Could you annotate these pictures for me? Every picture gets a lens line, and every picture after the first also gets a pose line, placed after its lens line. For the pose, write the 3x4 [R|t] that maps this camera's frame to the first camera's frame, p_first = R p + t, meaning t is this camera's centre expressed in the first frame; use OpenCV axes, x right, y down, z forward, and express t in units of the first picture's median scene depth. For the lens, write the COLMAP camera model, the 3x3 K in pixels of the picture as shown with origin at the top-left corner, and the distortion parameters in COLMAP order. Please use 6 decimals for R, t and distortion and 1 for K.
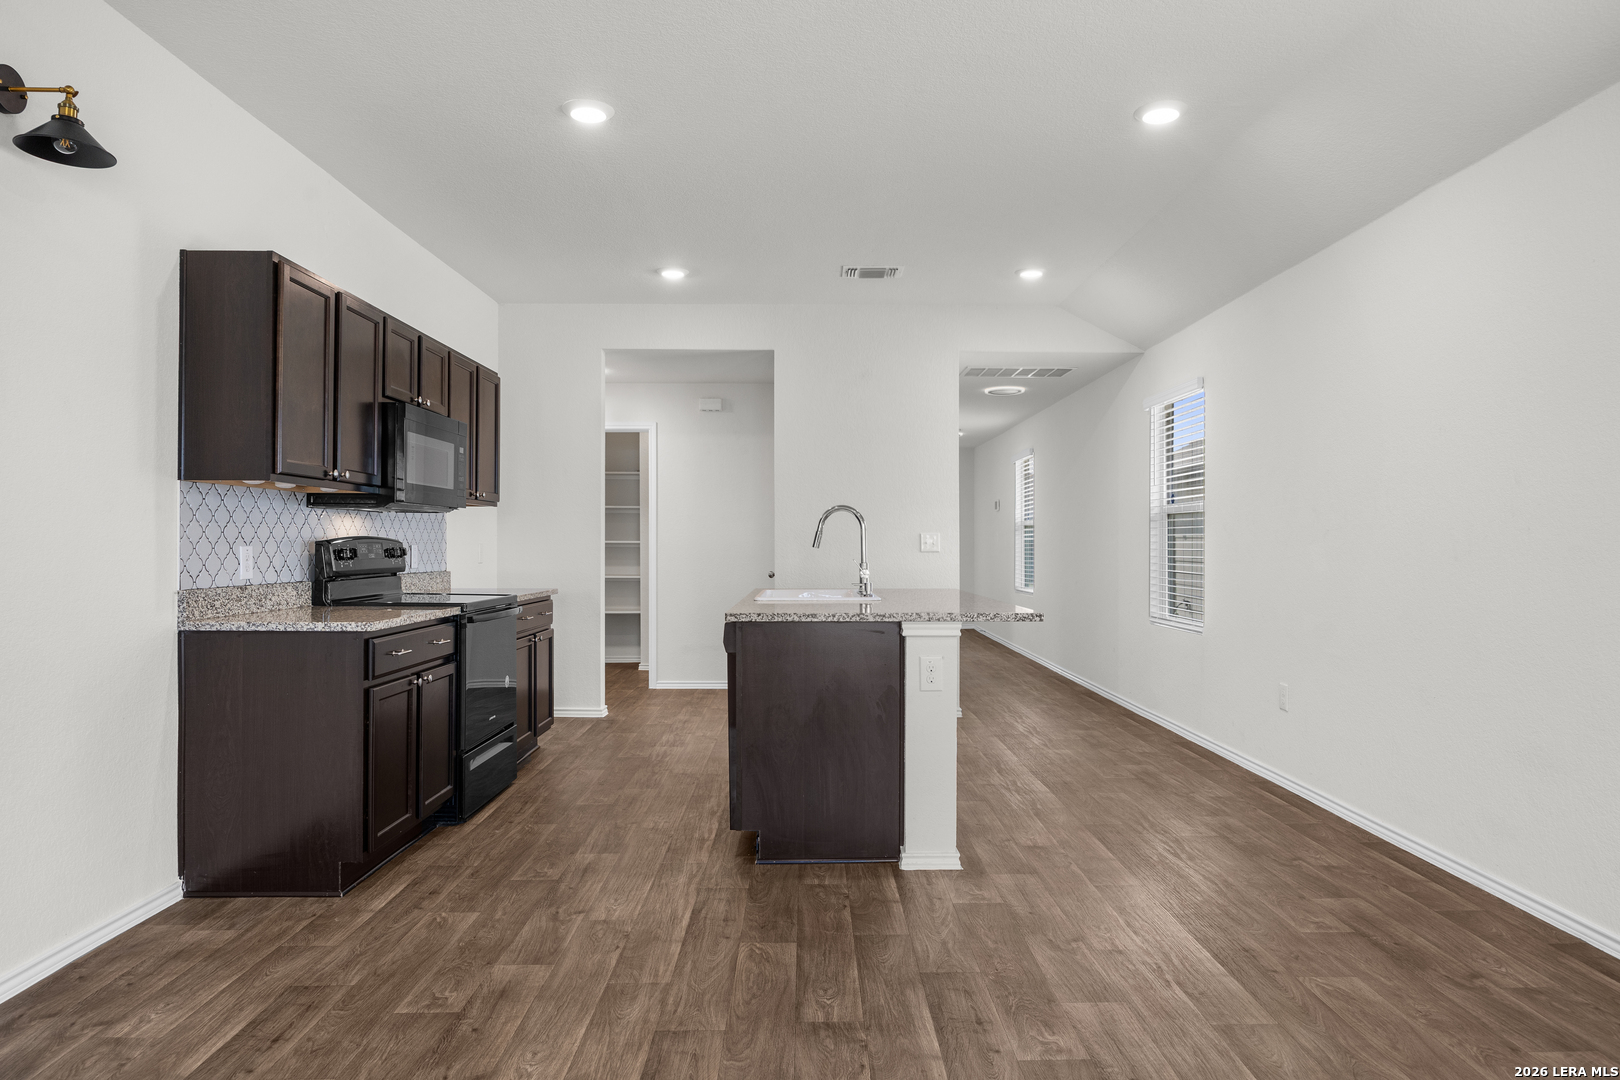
lens RADIAL K [[1002.6, 0, 810.0], [0, 1002.6, 540.0], [0, 0, 1]] dist [-0.000240, 0.000682]
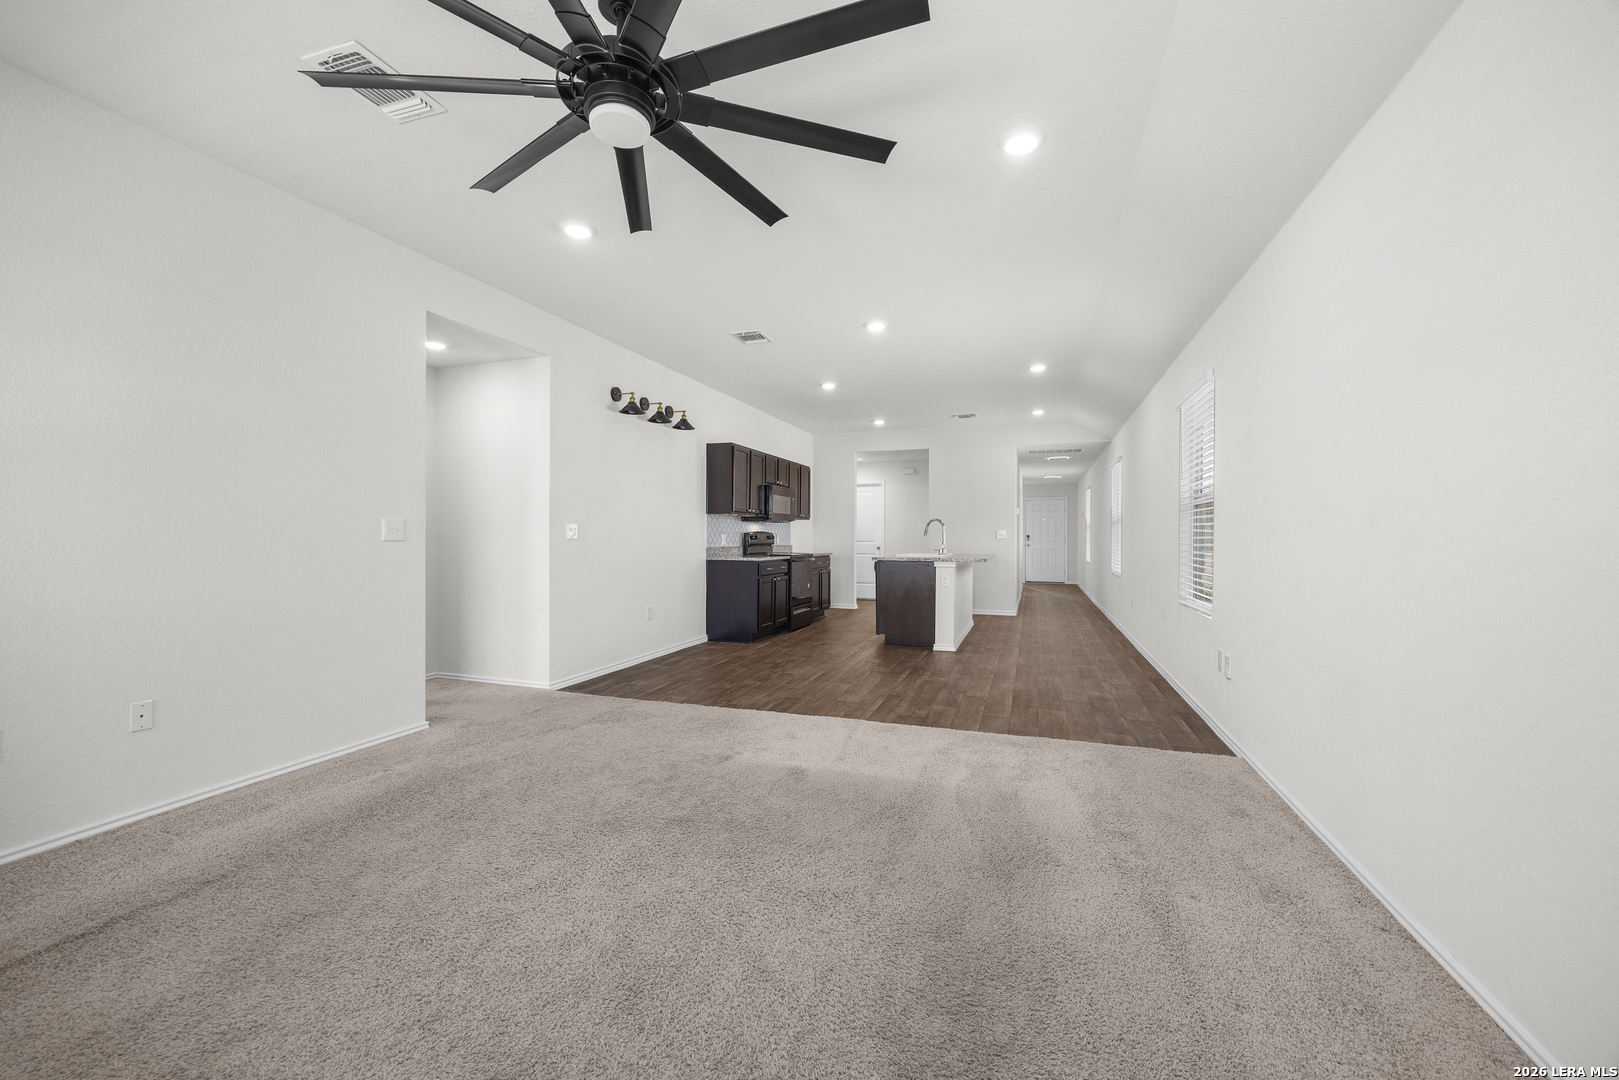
lens RADIAL K [[622.0, 0, 817.0], [0, 622.0, 540.7], [0, 0, 1]] dist [0.000669, 0.000042]
pose [[0.941827, 0.004094, -0.336074, 0.316299], [-0.001418, 0.999965, 0.008206, 0.008822], [0.336096, -0.007252, 0.941800, -0.635994]]
